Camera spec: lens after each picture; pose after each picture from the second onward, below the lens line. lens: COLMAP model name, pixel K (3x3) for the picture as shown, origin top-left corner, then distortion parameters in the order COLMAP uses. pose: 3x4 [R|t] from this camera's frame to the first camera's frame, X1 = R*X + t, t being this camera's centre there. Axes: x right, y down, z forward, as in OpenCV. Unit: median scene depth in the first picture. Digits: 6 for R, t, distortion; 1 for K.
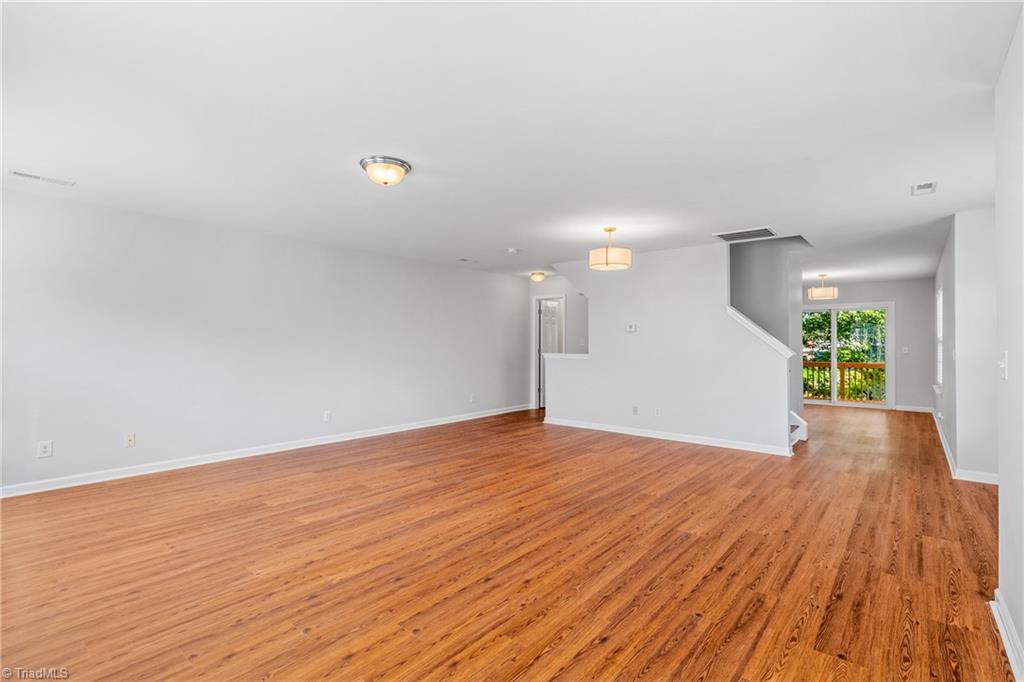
lens RADIAL K [[475.5, 0, 515.5], [0, 475.5, 345.4], [0, 0, 1]] dist [-0.002468, 0.000005]
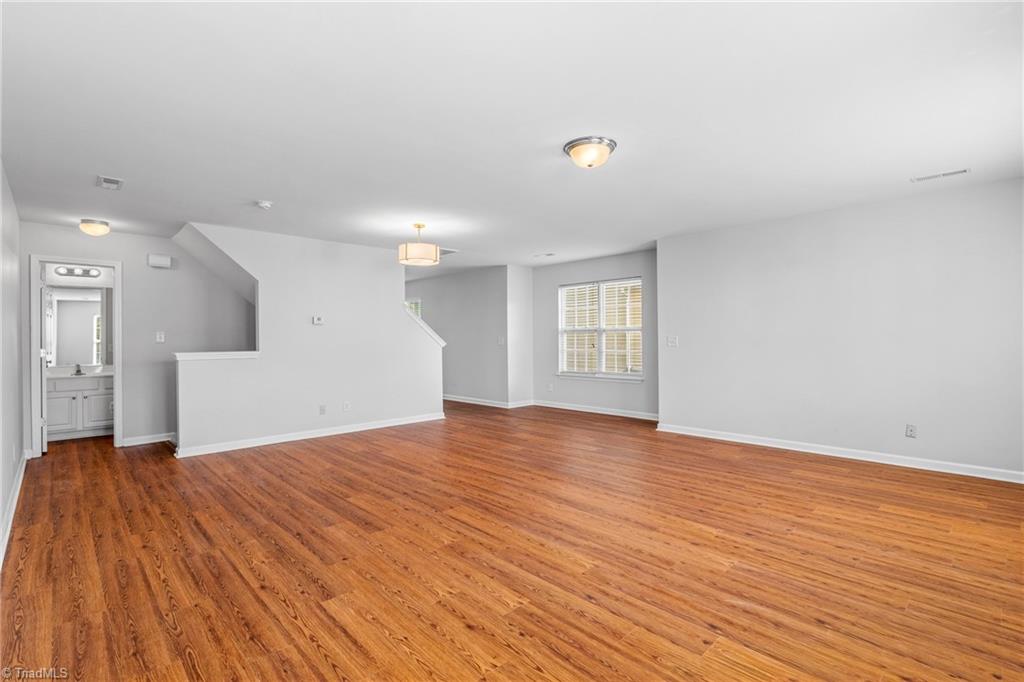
lens RADIAL K [[475.5, 0, 515.2], [0, 475.5, 334.7], [0, 0, 1]] dist [-0.002468, 0.000005]
pose [[0.109512, 0.002978, 0.993981, -1.159232], [0.013808, 0.999894, -0.004517, 0.001131], [-0.993890, 0.014220, 0.109459, 0.979074]]
